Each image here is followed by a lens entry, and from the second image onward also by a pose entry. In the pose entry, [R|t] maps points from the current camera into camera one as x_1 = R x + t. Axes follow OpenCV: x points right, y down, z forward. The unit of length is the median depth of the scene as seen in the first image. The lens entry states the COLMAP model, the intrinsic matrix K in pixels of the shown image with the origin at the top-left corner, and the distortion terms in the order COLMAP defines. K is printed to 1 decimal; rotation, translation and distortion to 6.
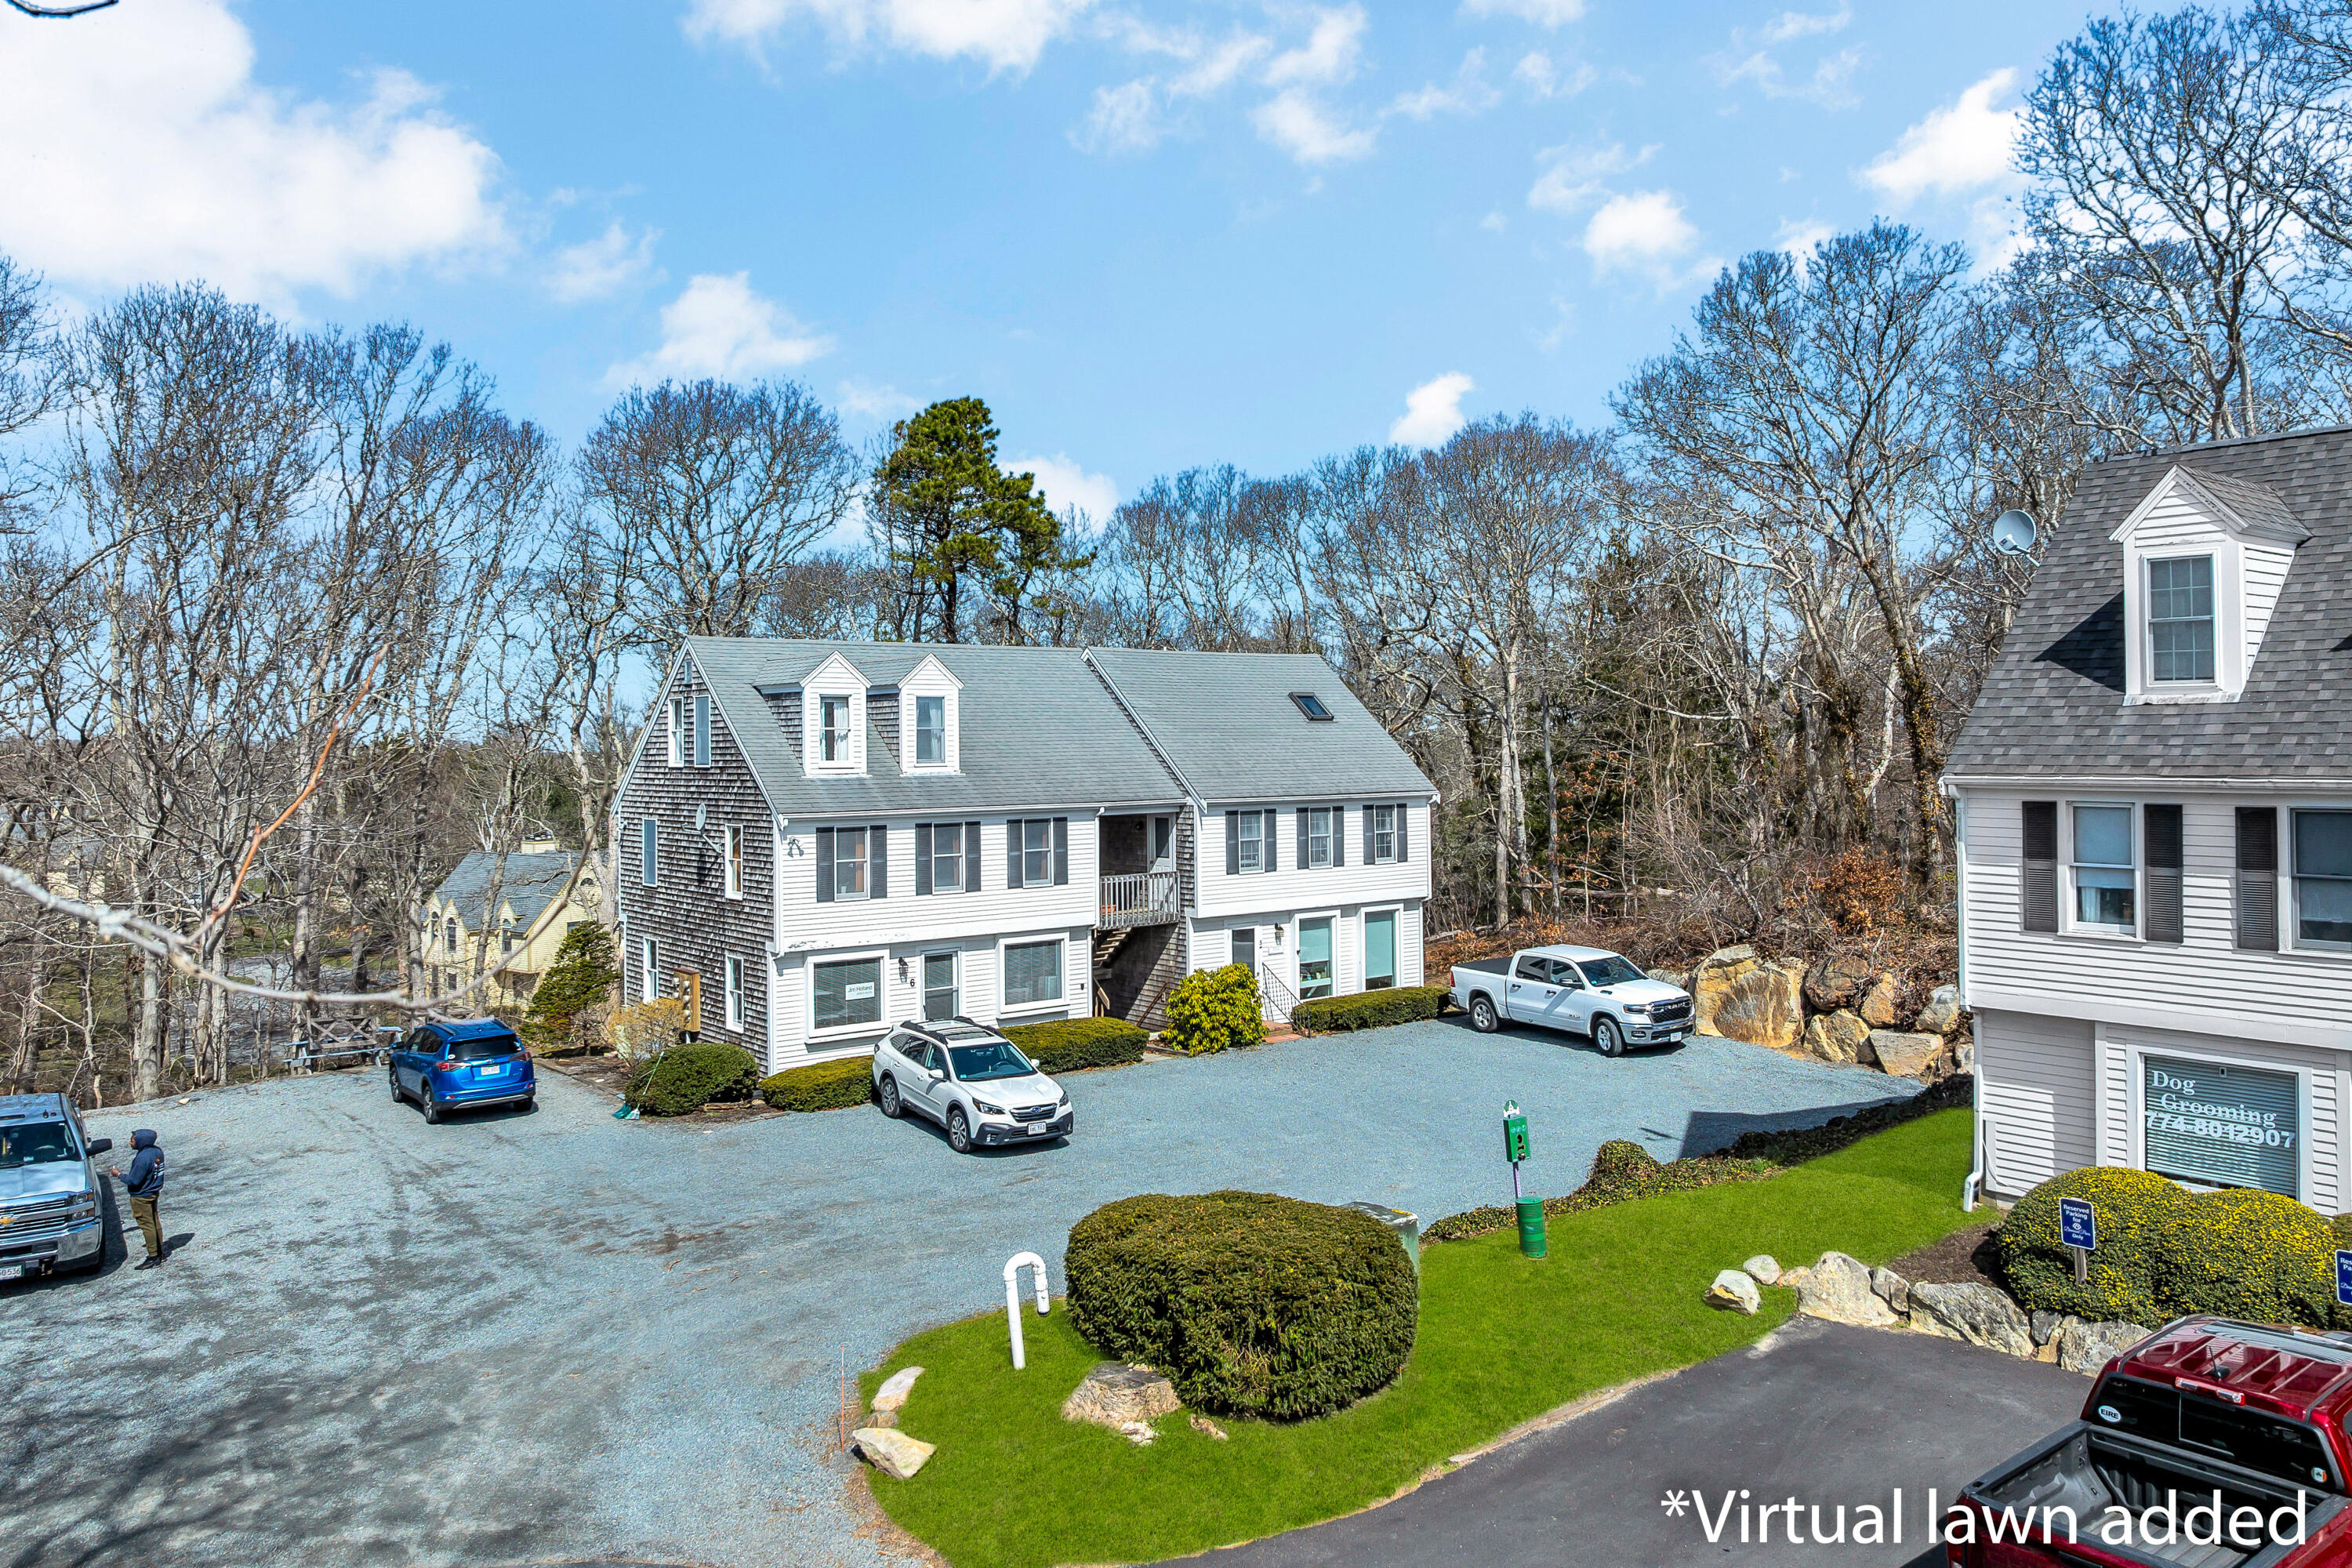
lens RADIAL K [[1702.5, 0, 1167.9], [0, 1702.5, 710.7], [0, 0, 1]] dist [-0.029507, -0.019157]
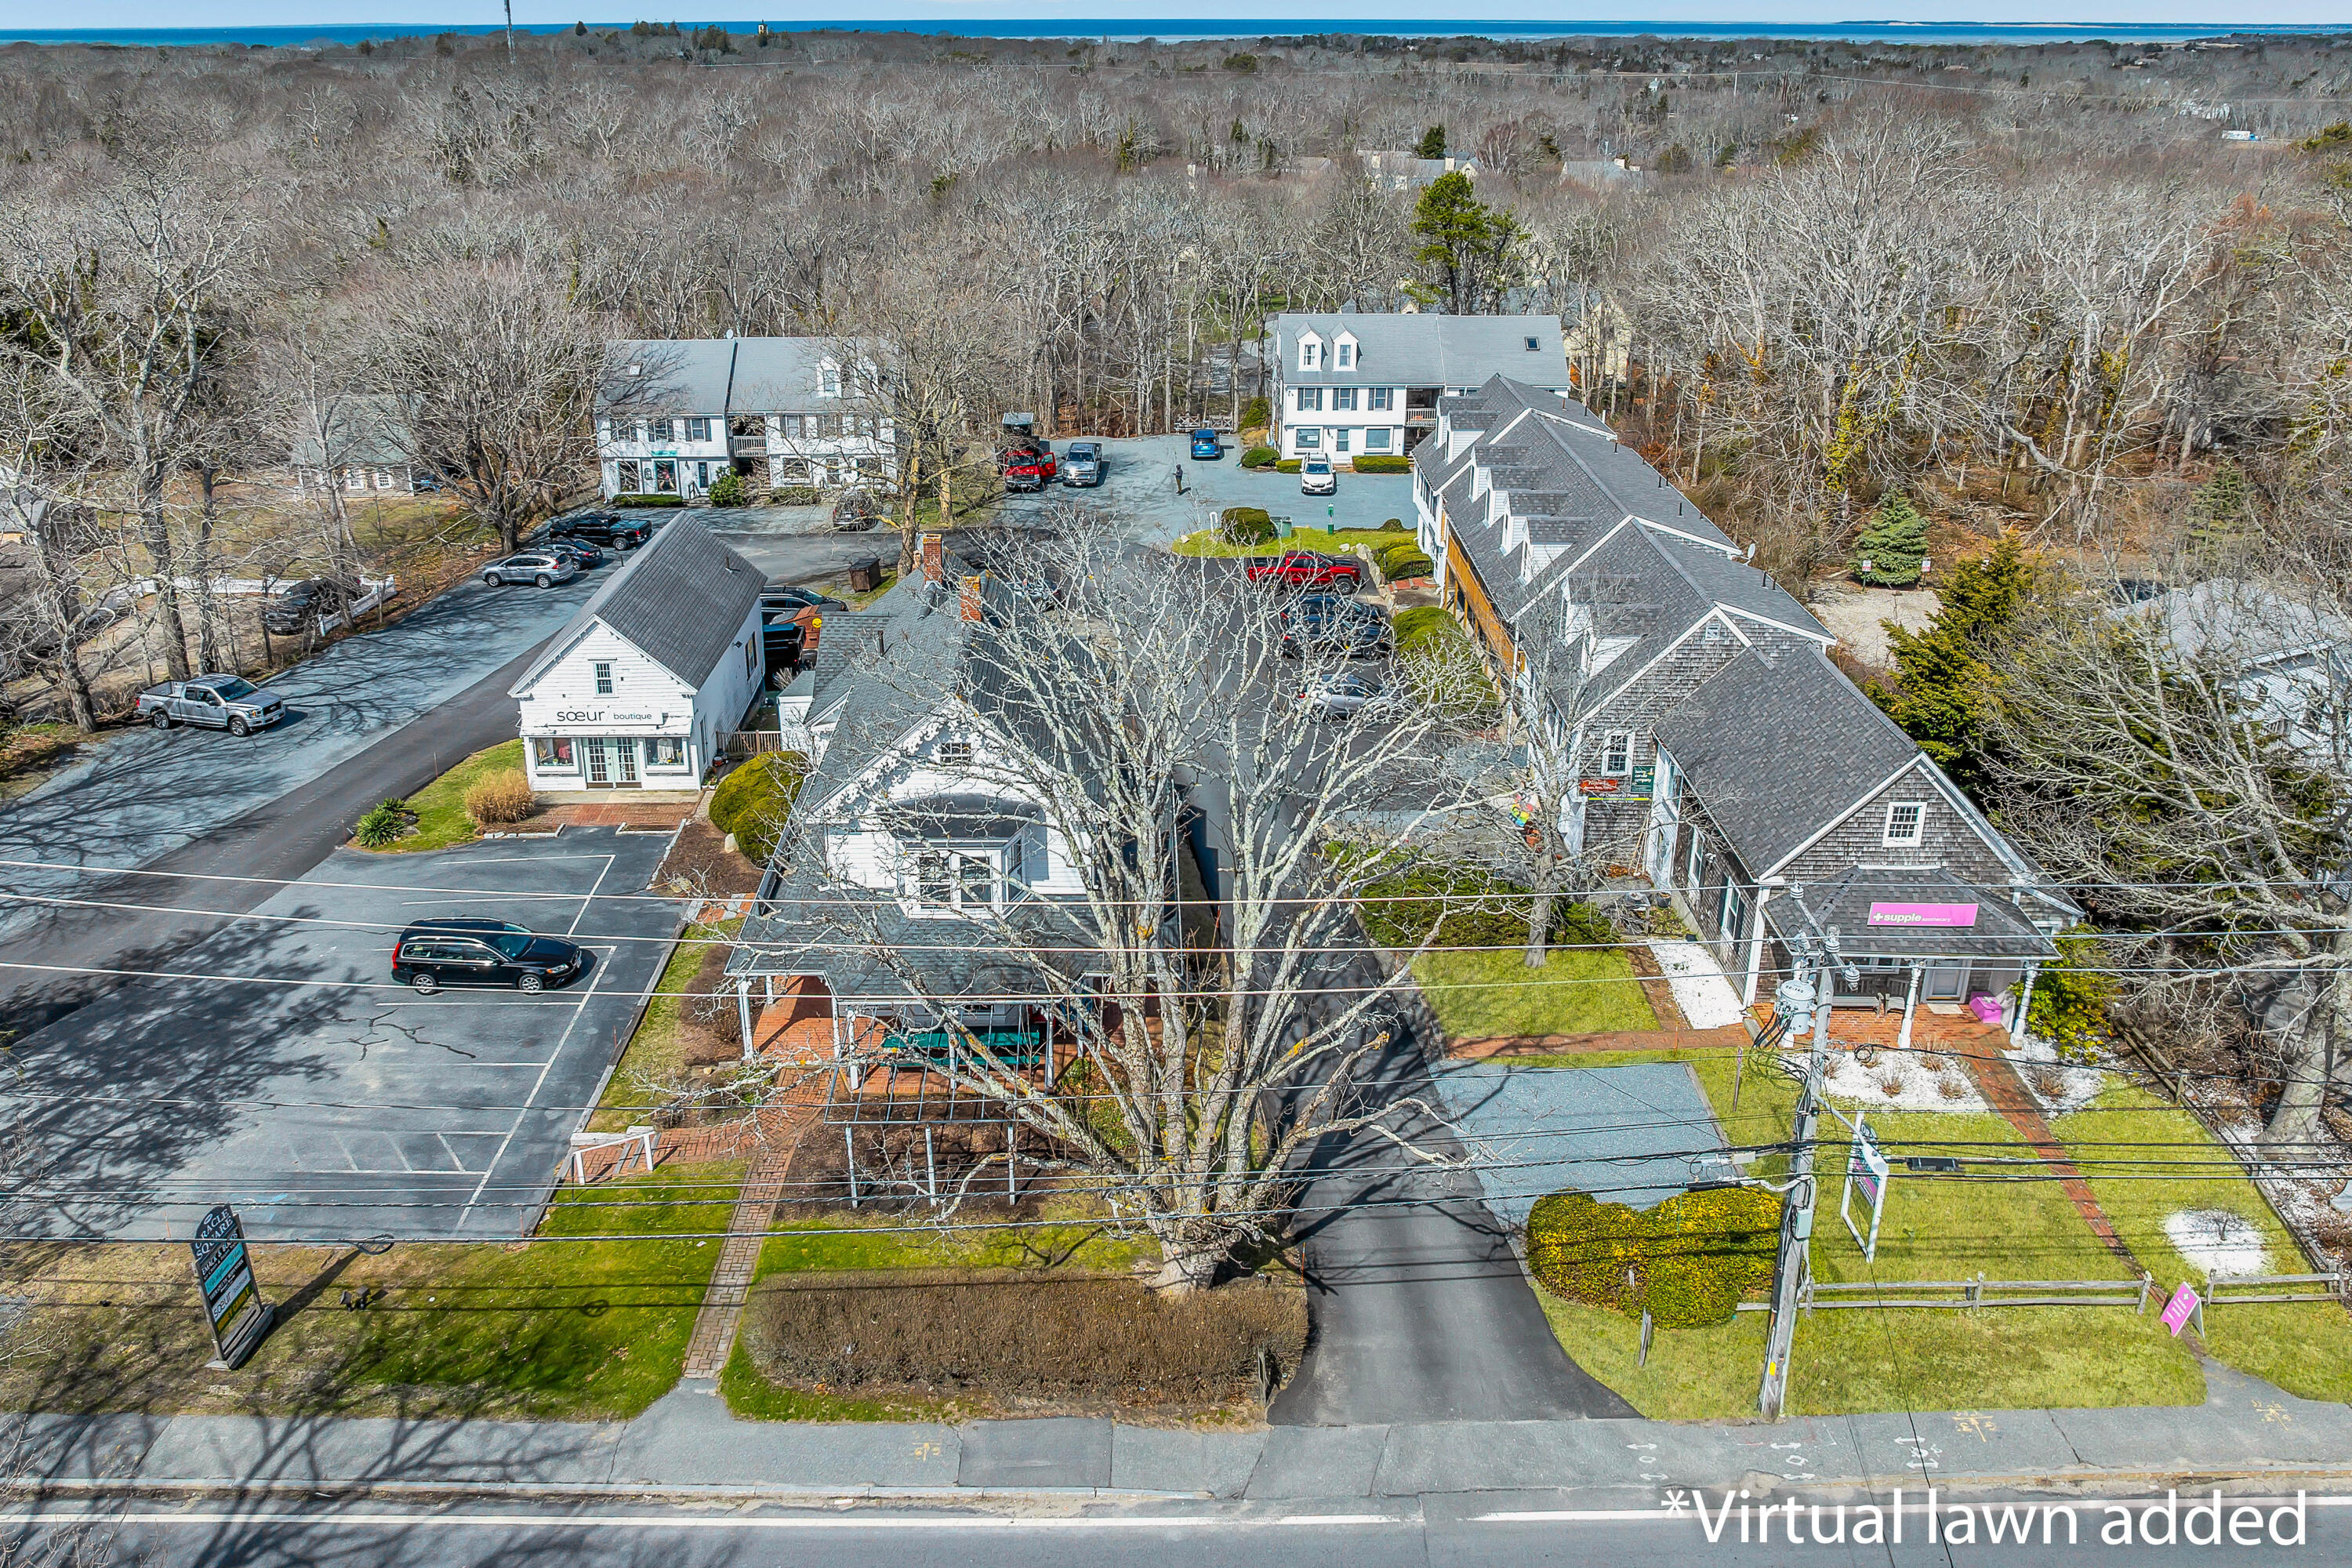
lens RADIAL K [[1728.1, 0, 1136.5], [0, 1728.1, 555.7], [0, 0, 1]] dist [-0.039445, 0.000334]
pose [[0.788621, 0.195933, -0.582827, 1.394485], [0.002179, 0.946975, 0.321299, -0.625071], [0.614876, -0.254652, 0.746378, -1.562873]]
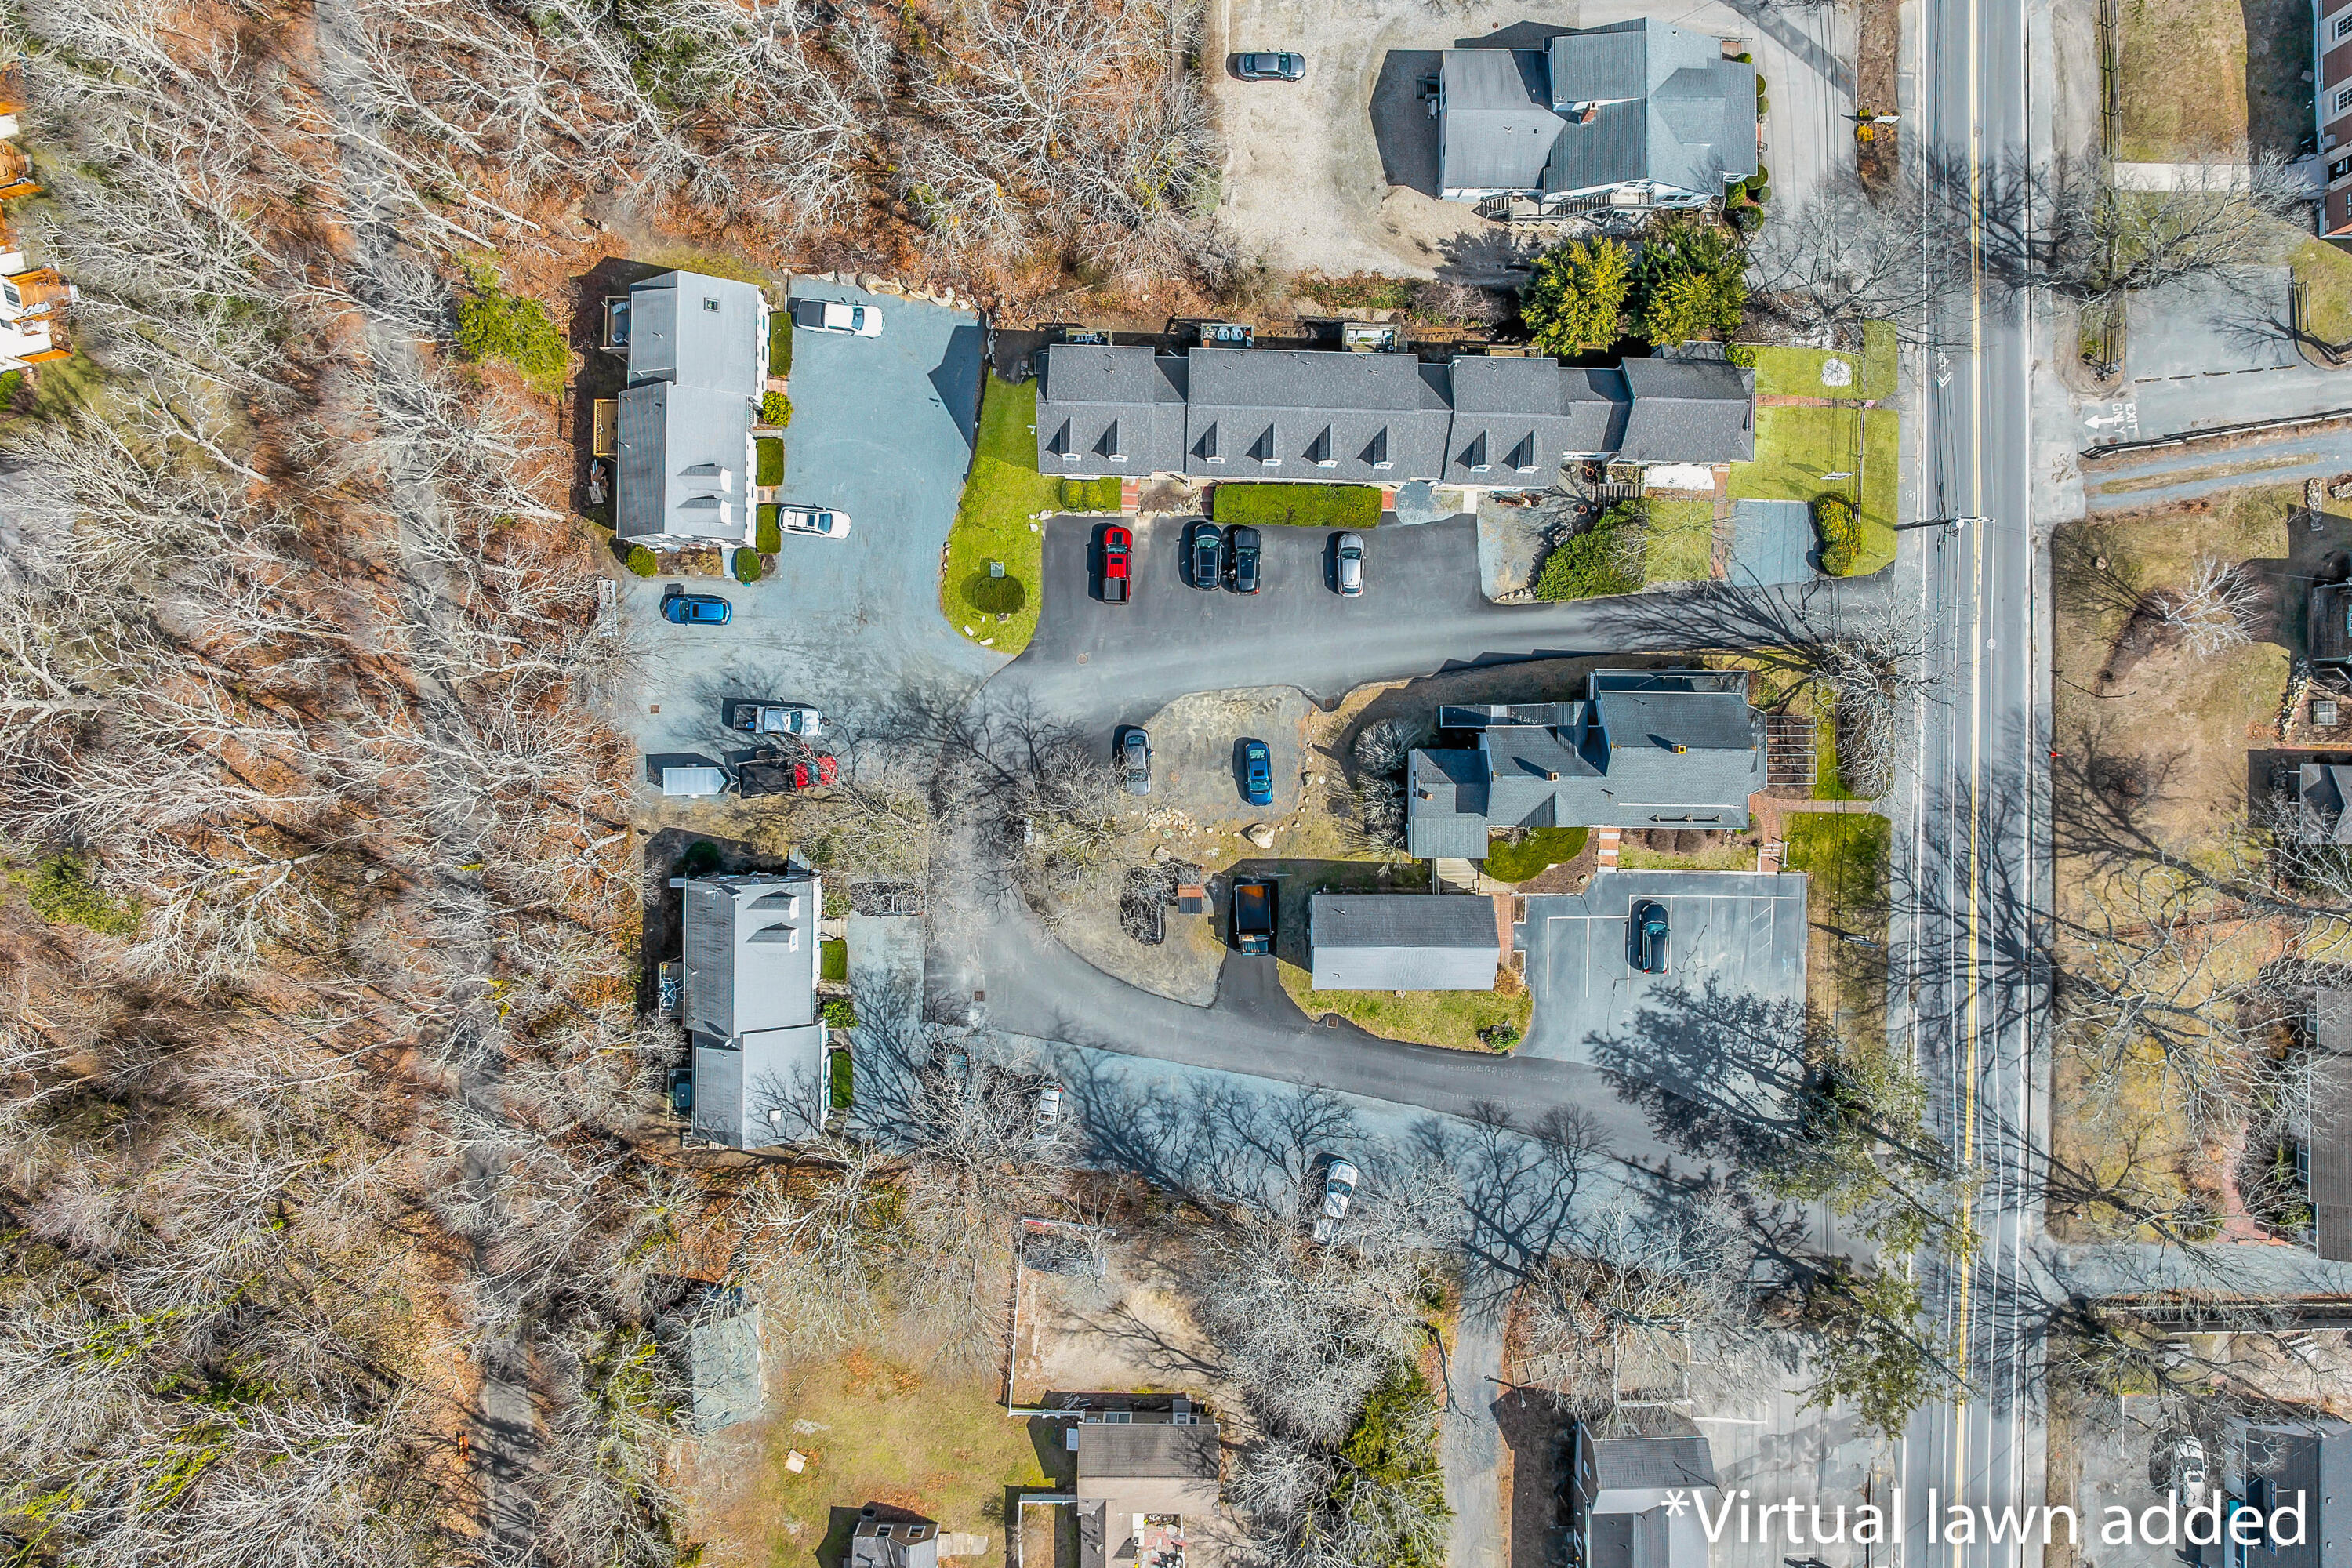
lens RADIAL K [[1684.7, 0, 1177.0], [0, 1684.7, 704.1], [0, 0, 1]] dist [-0.036026, 0.002250]
pose [[0.627915, -0.778052, 0.018894, 0.008076], [-0.019199, 0.008784, 0.999777, -3.200154], [-0.778045, -0.628138, -0.009422, 0.085278]]
